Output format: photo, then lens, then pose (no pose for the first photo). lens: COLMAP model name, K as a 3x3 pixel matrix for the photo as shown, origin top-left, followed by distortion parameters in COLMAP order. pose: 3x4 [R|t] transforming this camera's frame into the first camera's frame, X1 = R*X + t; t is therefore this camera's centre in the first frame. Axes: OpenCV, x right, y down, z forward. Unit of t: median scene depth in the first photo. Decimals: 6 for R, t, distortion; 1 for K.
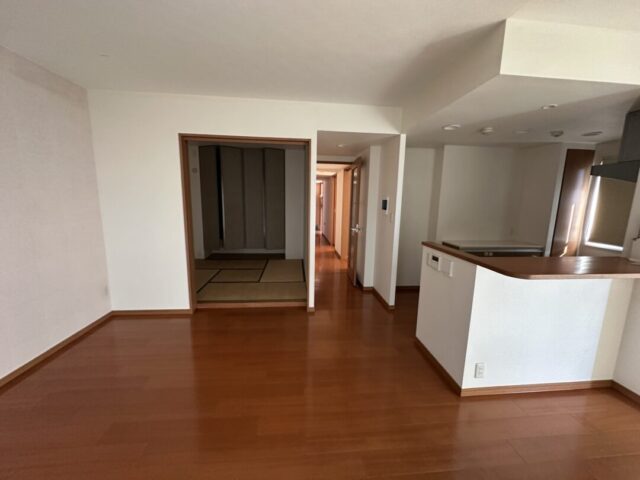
lens RADIAL K [[257.6, 0, 317.8], [0, 257.6, 241.8], [0, 0, 1]] dist [0.001606, 0.000068]
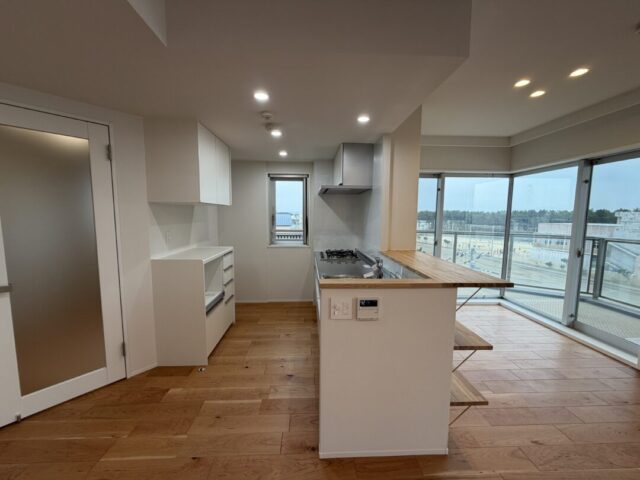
lens RADIAL K [[252.3, 0, 316.7], [0, 252.3, 239.9], [0, 0, 1]] dist [0.000633, -0.000350]
pose [[0.042500, -0.114289, 0.992538, -0.147888], [0.163596, 0.980823, 0.105935, -0.190716], [-0.985612, 0.157873, 0.060382, 1.211467]]
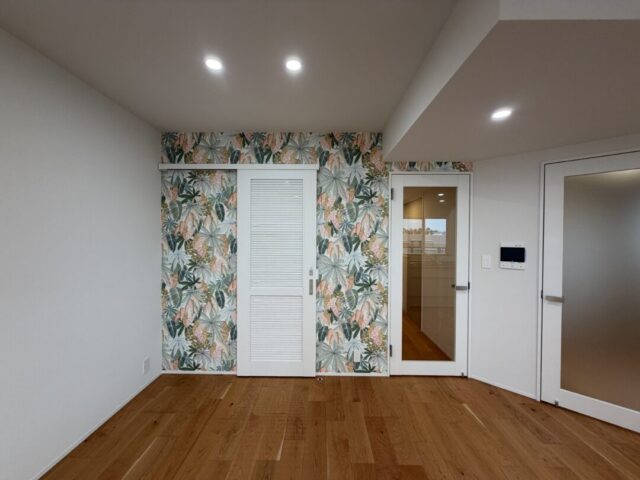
lens RADIAL K [[252.3, 0, 320.3], [0, 252.3, 240.3], [0, 0, 1]] dist [0.000633, -0.000350]
pose [[0.995618, -0.008507, -0.093130, -0.313261], [-0.005938, 0.988093, -0.153741, -0.192132], [0.093329, 0.153621, 0.983713, 1.088247]]
